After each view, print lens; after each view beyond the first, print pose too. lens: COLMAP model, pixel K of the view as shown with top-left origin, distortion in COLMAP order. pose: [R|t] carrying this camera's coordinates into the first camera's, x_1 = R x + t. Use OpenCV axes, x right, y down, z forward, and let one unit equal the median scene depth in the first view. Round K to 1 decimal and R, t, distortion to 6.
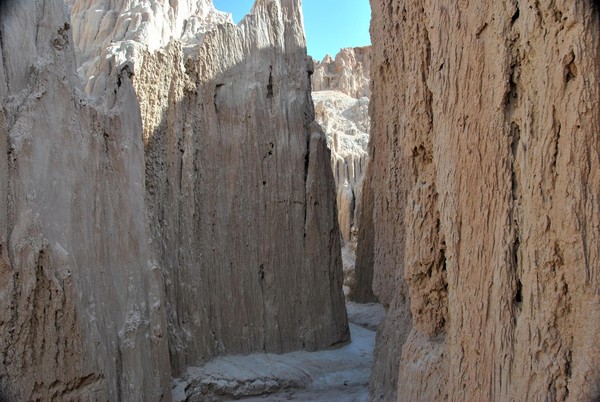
lens RADIAL K [[783.1, 0, 300.0], [0, 783.1, 201.0], [0, 0, 1]] dist [-0.001632, 0.051807]
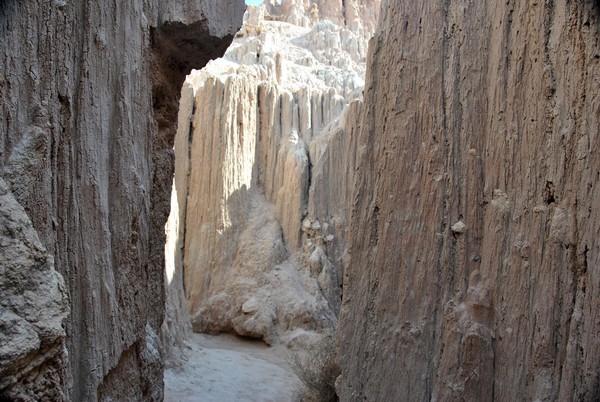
lens RADIAL K [[783.1, 0, 300.0], [0, 783.1, 201.0], [0, 0, 1]] dist [-0.001632, 0.051807]
pose [[0.996433, 0.037031, 0.075831, 0.023017], [-0.036630, 0.999307, -0.006675, 0.022335], [-0.076026, 0.003874, 0.997098, 0.458698]]
